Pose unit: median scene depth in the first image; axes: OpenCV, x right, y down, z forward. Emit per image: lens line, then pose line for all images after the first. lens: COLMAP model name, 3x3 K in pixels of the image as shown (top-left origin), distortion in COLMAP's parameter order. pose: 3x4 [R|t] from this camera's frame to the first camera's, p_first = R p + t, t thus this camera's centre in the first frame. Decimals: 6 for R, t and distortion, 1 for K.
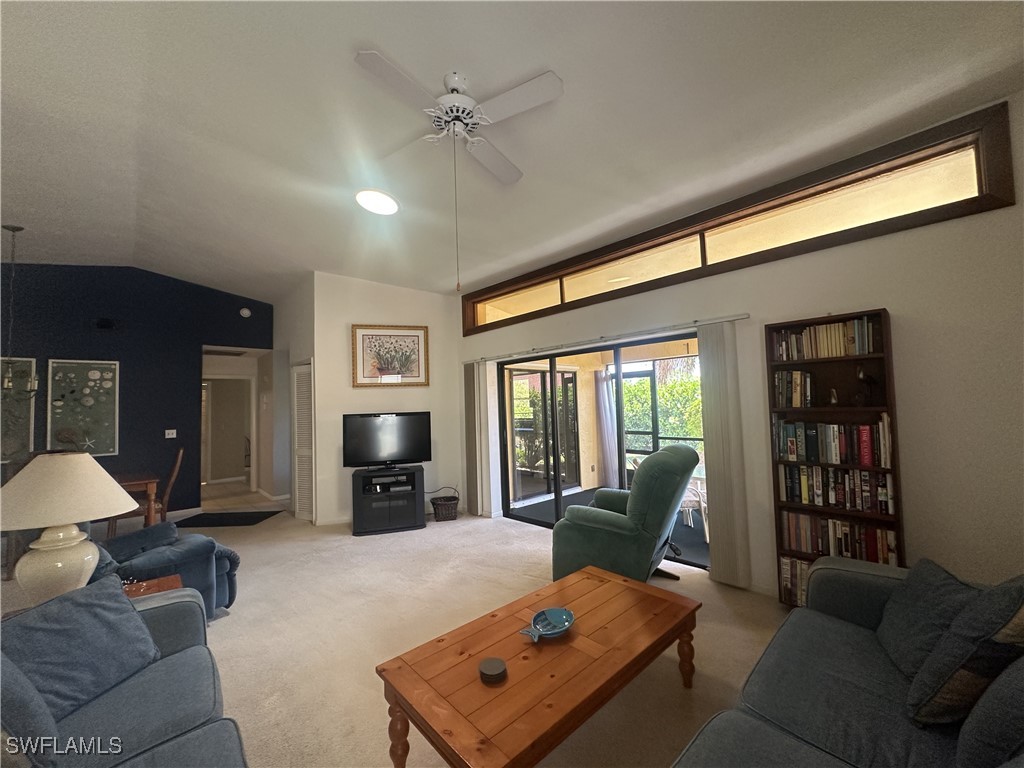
lens RADIAL K [[408.7, 0, 515.7], [0, 408.7, 383.4], [0, 0, 1]] dist [-0.004063, 0.000774]
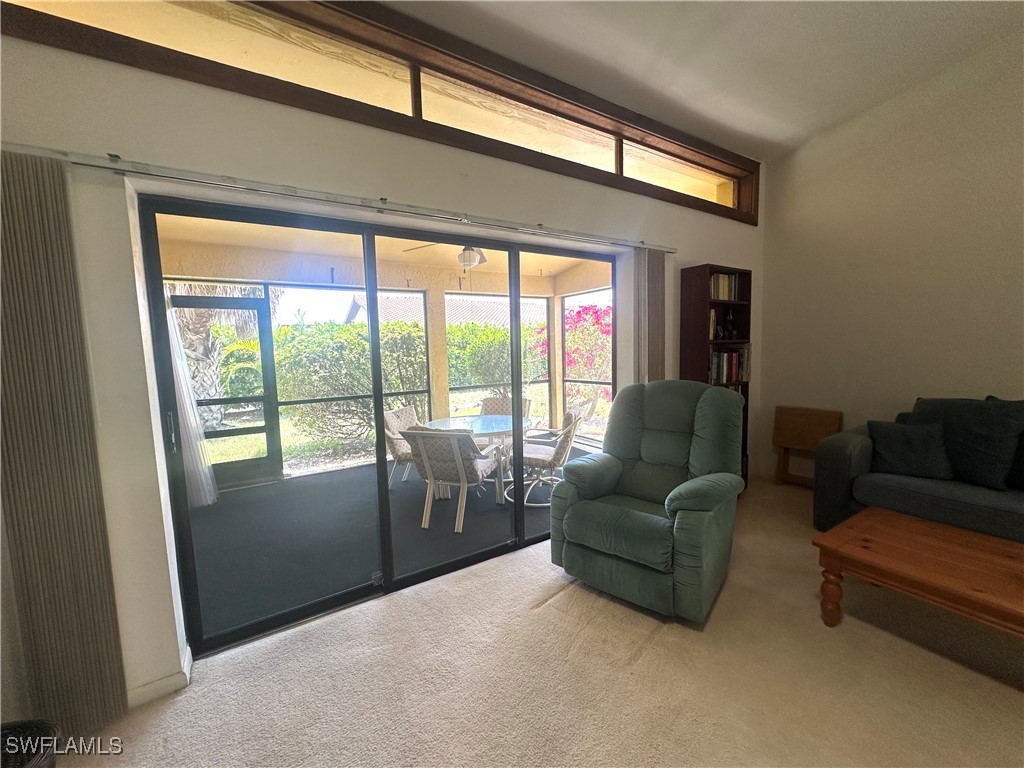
lens RADIAL K [[408.7, 0, 518.0], [0, 408.7, 388.0], [0, 0, 1]] dist [-0.004063, 0.000774]
pose [[0.188450, -0.070872, 0.979522, -0.454130], [-0.032332, 0.996404, 0.078314, 0.095414], [-0.981550, -0.046429, 0.185481, 1.036280]]
